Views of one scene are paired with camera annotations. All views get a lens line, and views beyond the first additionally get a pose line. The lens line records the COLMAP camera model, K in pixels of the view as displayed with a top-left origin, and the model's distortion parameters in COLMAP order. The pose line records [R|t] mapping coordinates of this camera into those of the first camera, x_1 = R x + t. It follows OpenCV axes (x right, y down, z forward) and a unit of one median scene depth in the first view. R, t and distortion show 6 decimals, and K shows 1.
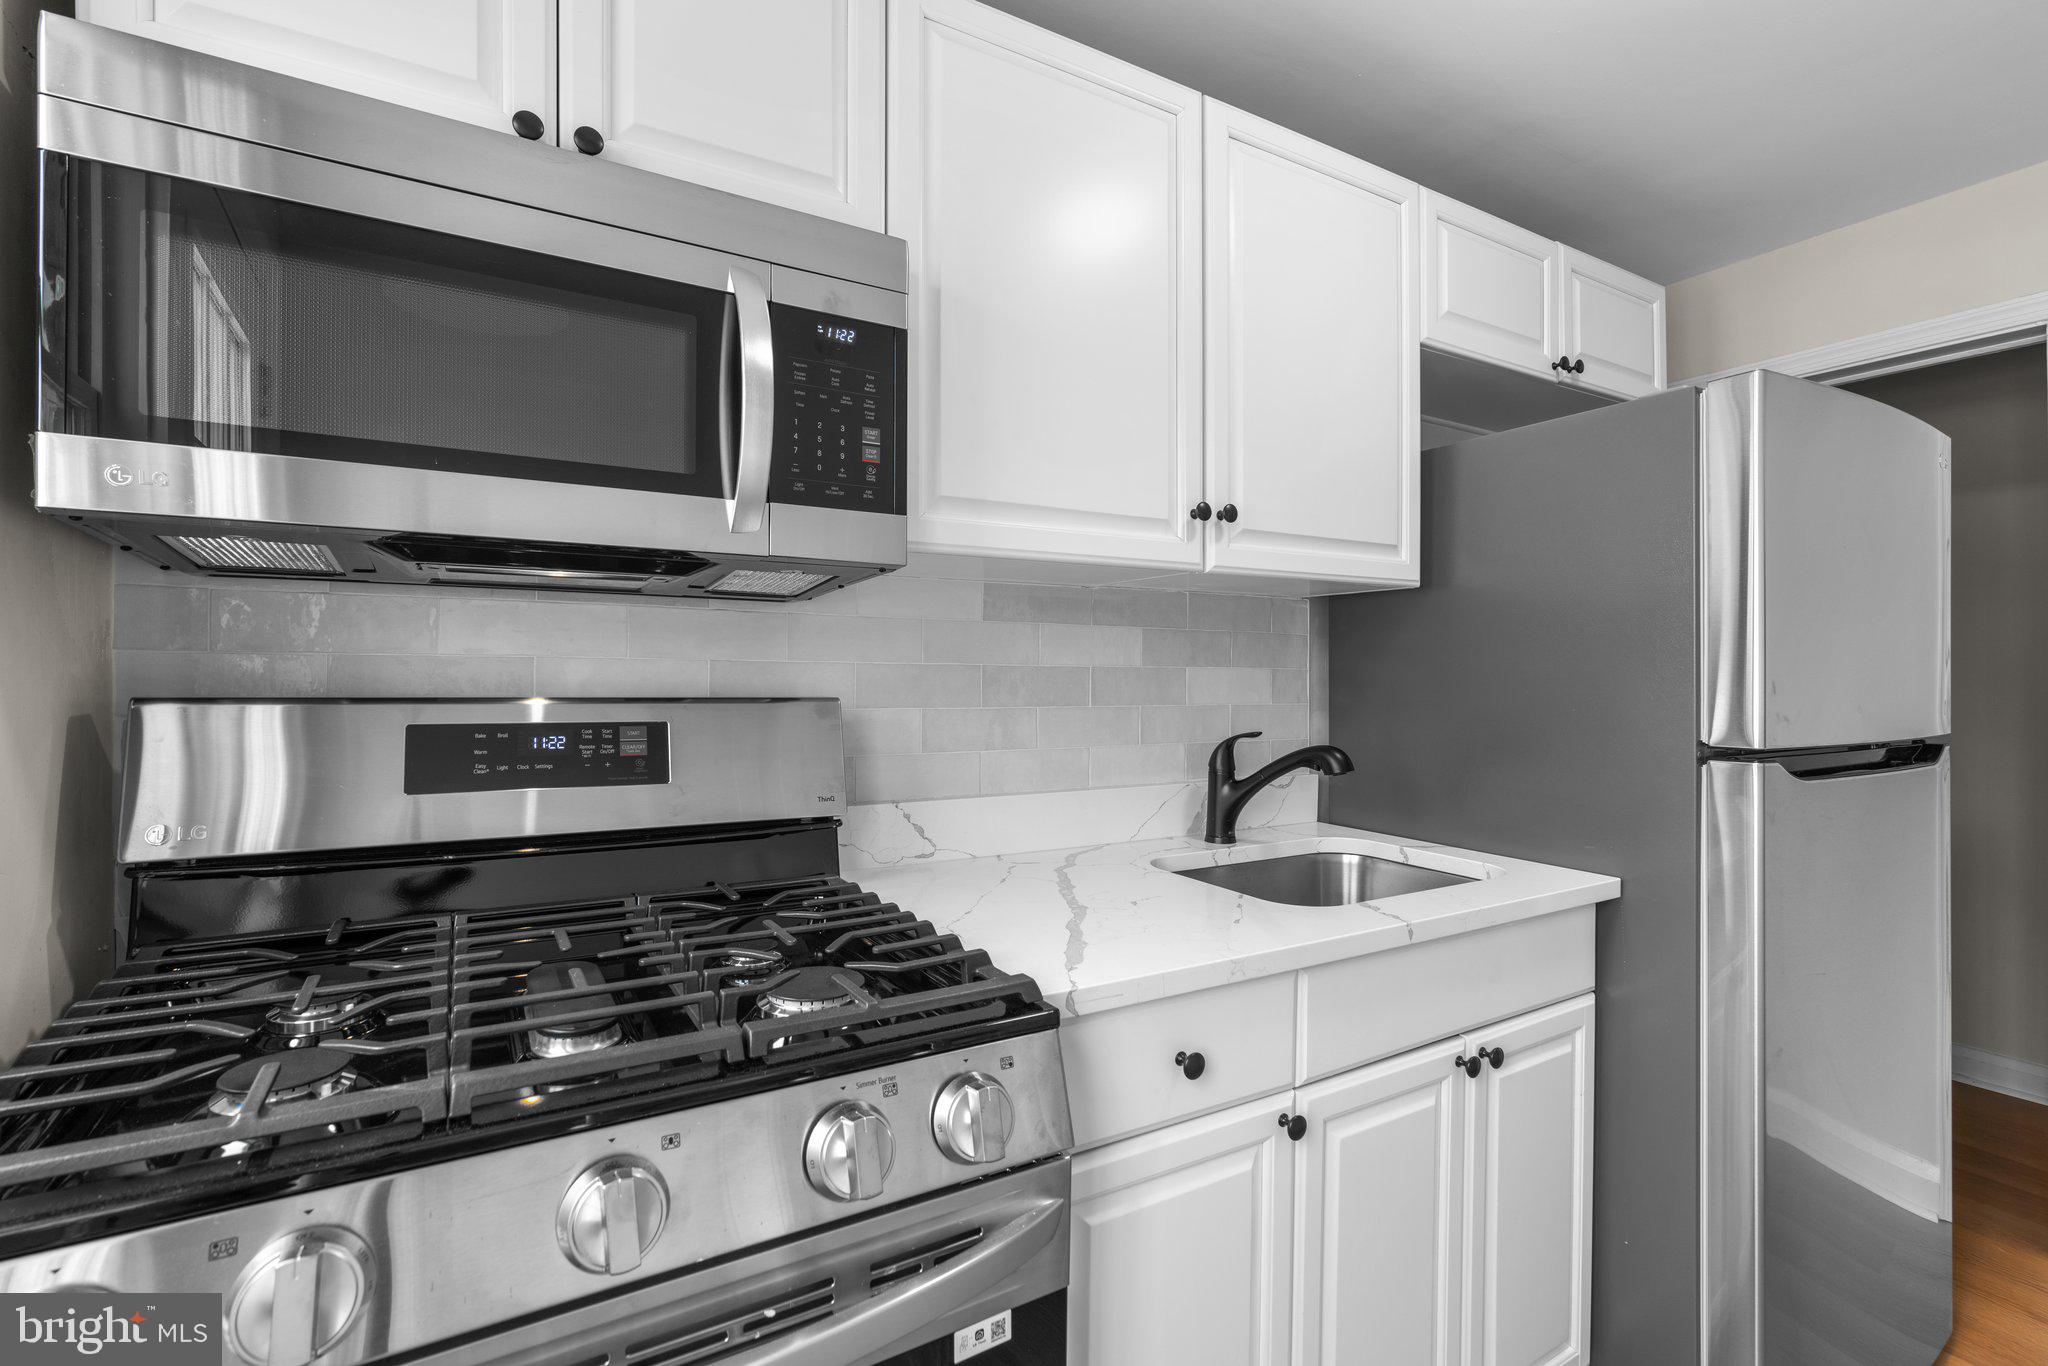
lens RADIAL K [[928.9, 0, 1017.5], [0, 928.9, 676.3], [0, 0, 1]] dist [-0.013444, 0.005747]
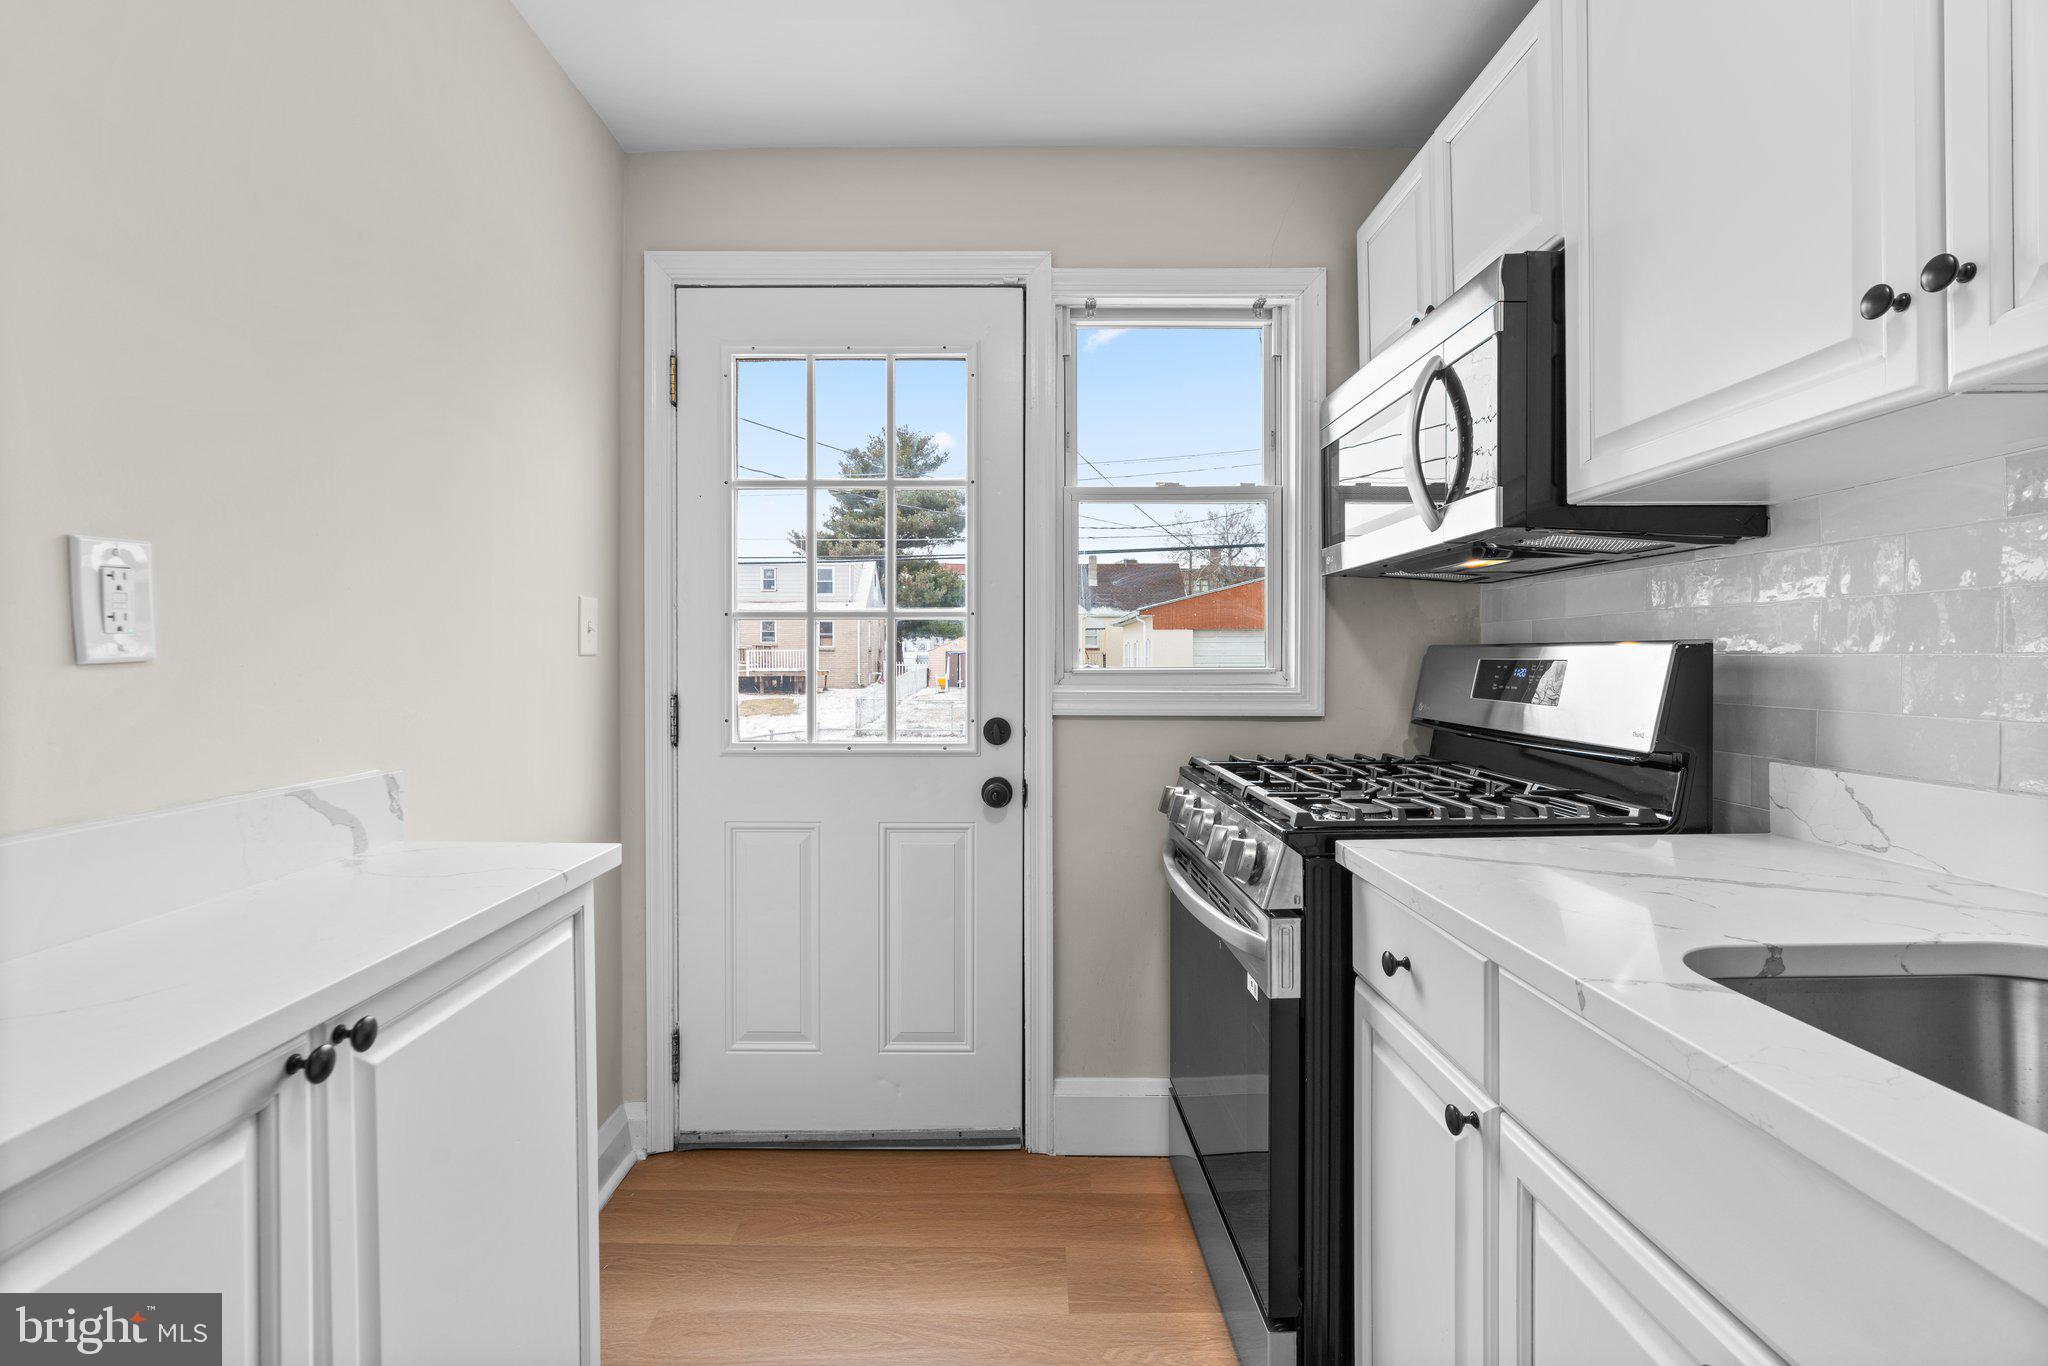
lens RADIAL K [[928.9, 0, 1007.5], [0, 928.9, 671.3], [0, 0, 1]] dist [-0.013444, 0.005747]
pose [[-0.511761, 0.006315, -0.859105, 1.047729], [0.001168, 0.999977, 0.006654, 0.050223], [0.859127, 0.002402, -0.511757, 0.900783]]
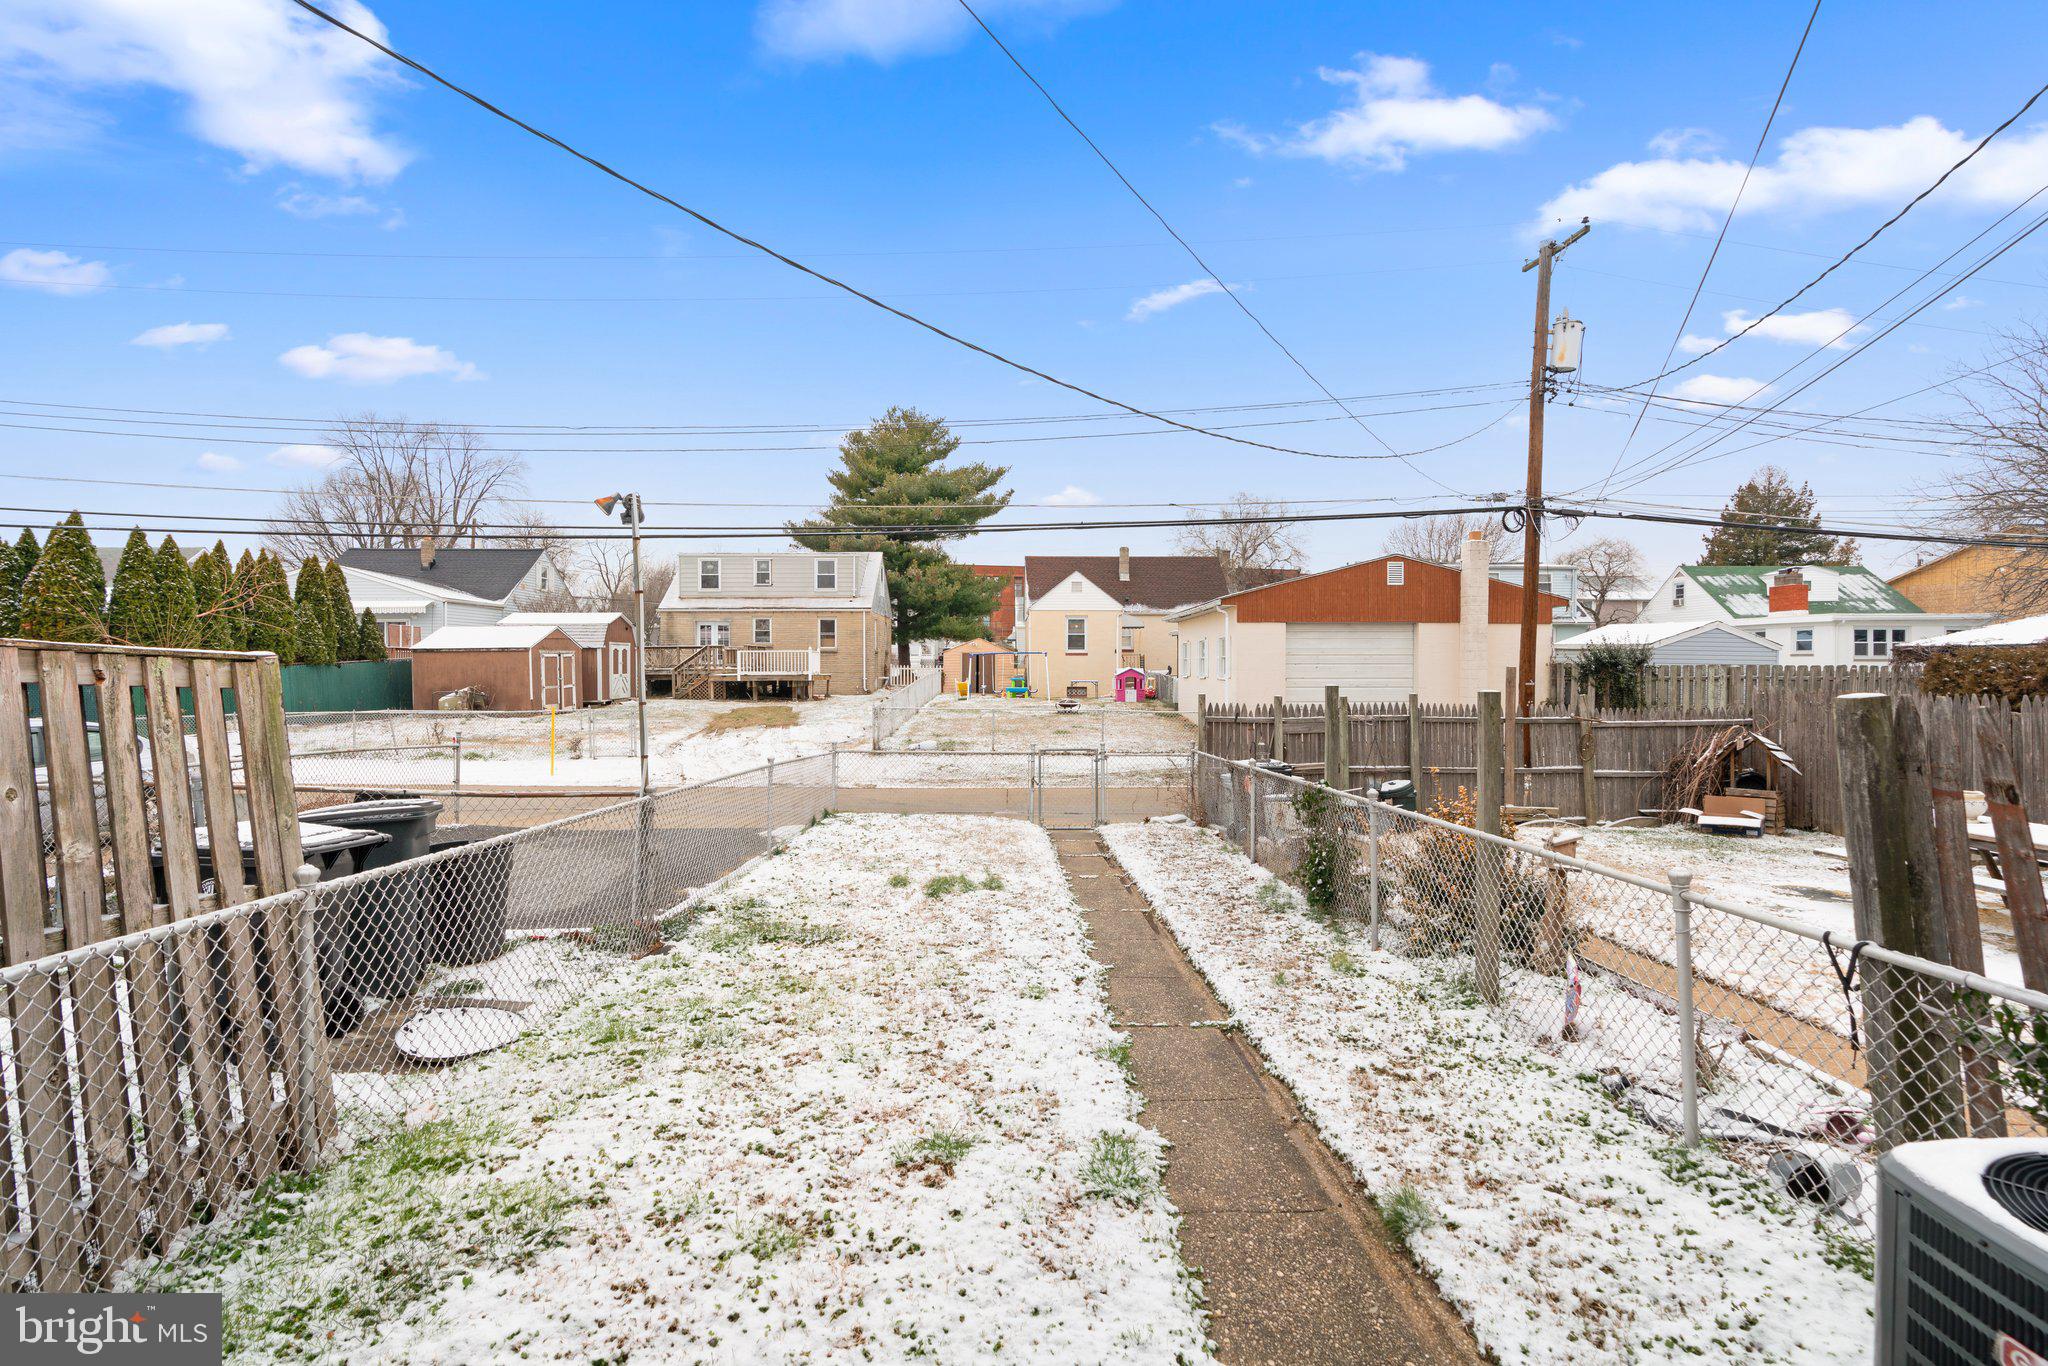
lens RADIAL K [[928.9, 0, 1038.7], [0, 928.9, 674.7], [0, 0, 1]] dist [-0.013444, 0.005747]
pose [[-0.477369, 0.003451, -0.878696, -1.216023], [0.000194, 0.999993, 0.003821, 0.126252], [0.878703, 0.001654, -0.477366, -1.454159]]
